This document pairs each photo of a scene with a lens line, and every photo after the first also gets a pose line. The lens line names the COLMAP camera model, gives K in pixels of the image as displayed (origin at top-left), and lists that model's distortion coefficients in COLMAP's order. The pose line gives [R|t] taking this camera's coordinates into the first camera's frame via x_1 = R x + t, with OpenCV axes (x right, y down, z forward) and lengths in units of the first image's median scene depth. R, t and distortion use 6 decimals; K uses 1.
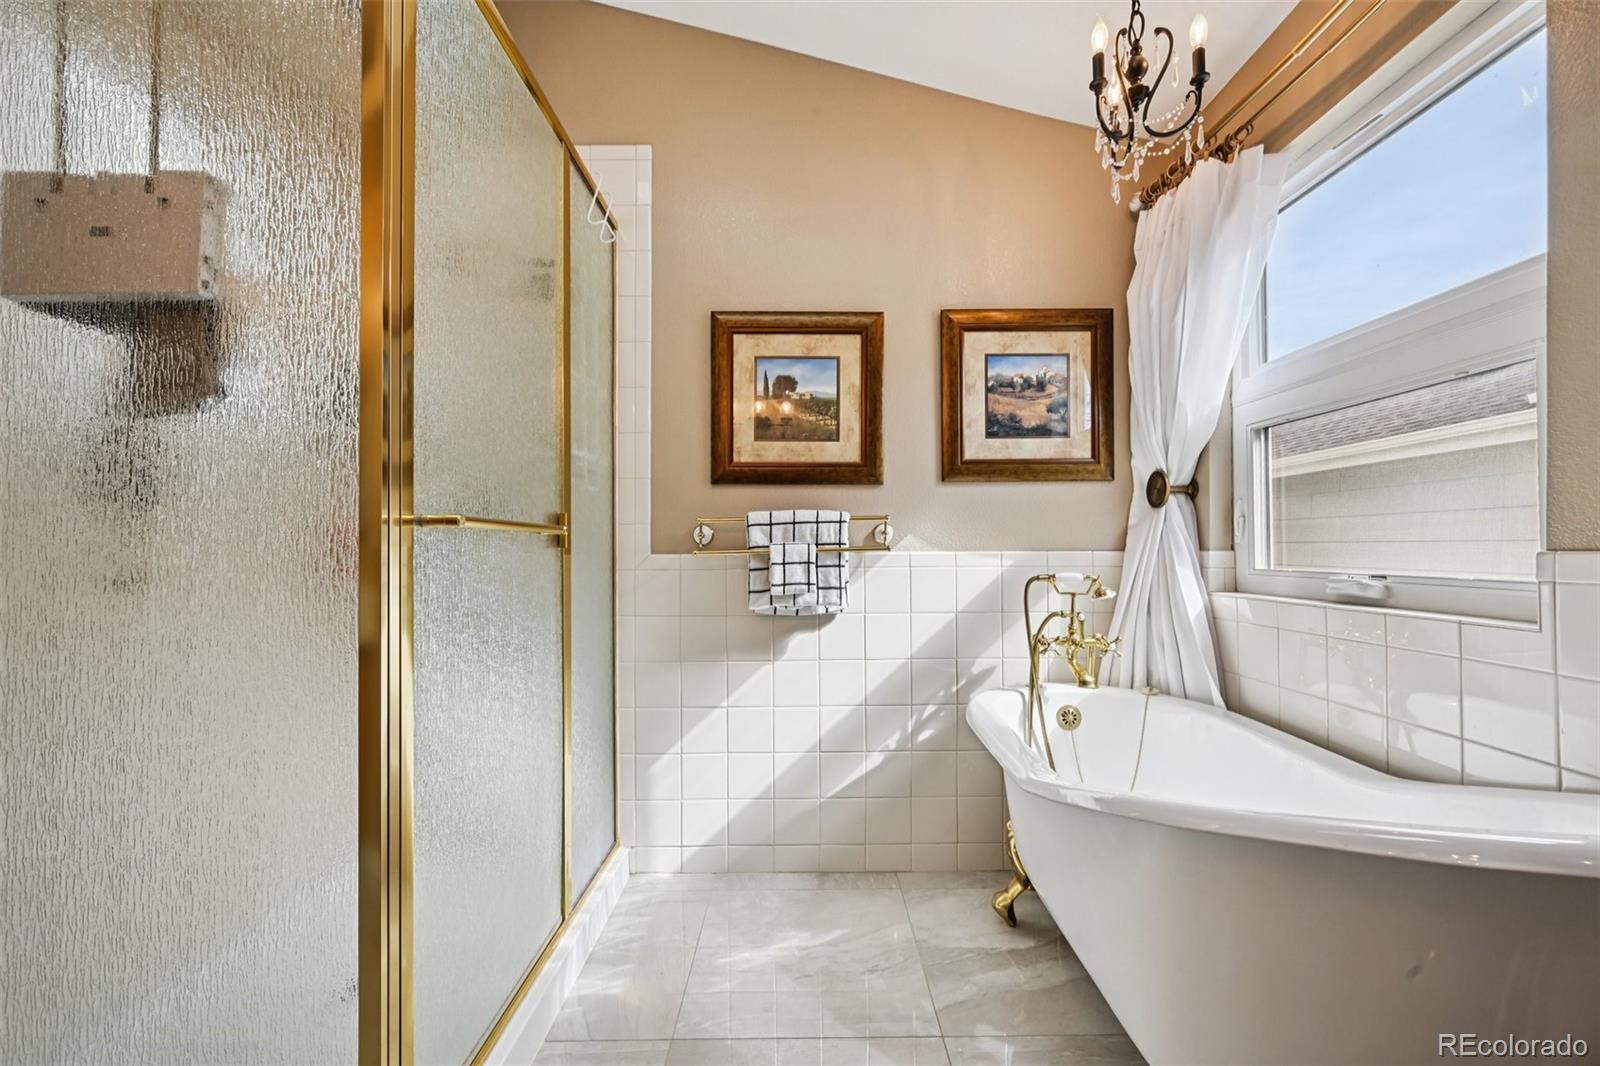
lens RADIAL K [[624.8, 0, 800.5], [0, 624.8, 540.4], [0, 0, 1]] dist [-0.001506, -0.000016]
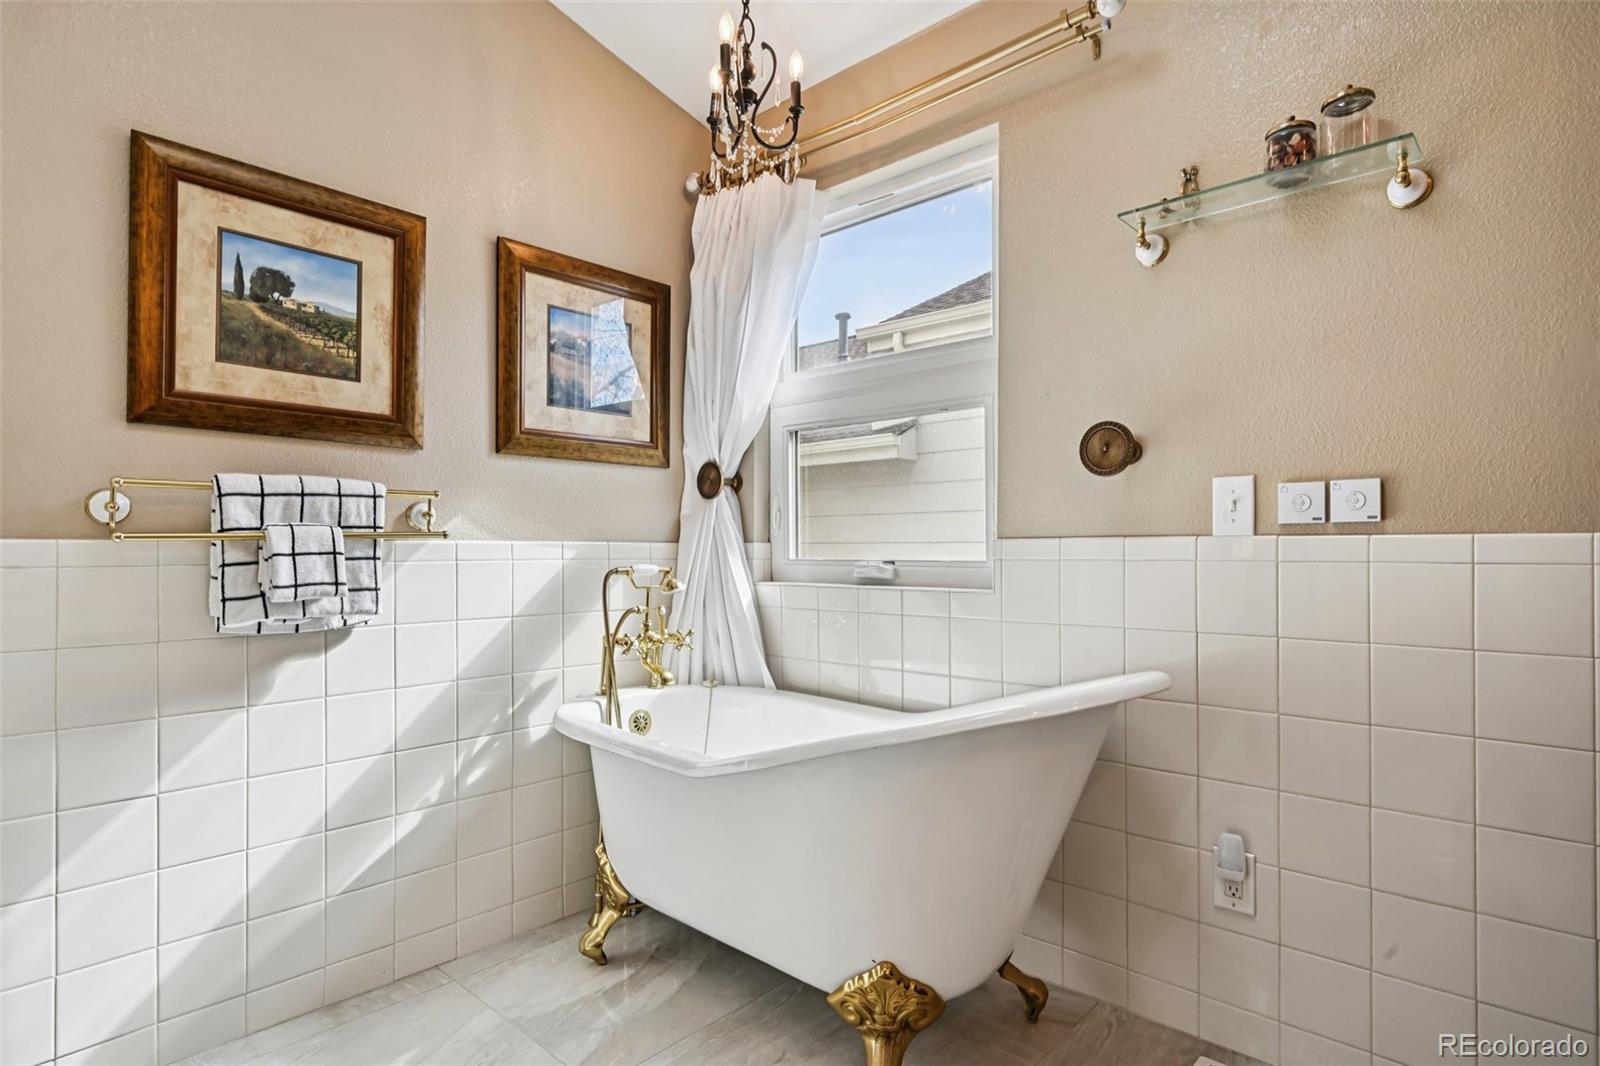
lens RADIAL K [[835.9, 0, 803.0], [0, 835.9, 536.6], [0, 0, 1]] dist [0.011212, -0.001558]
pose [[0.679699, 0.016545, 0.733305, -0.301412], [-0.012524, 0.999862, -0.010951, 0.020237], [-0.733384, -0.001741, 0.679812, -0.009288]]
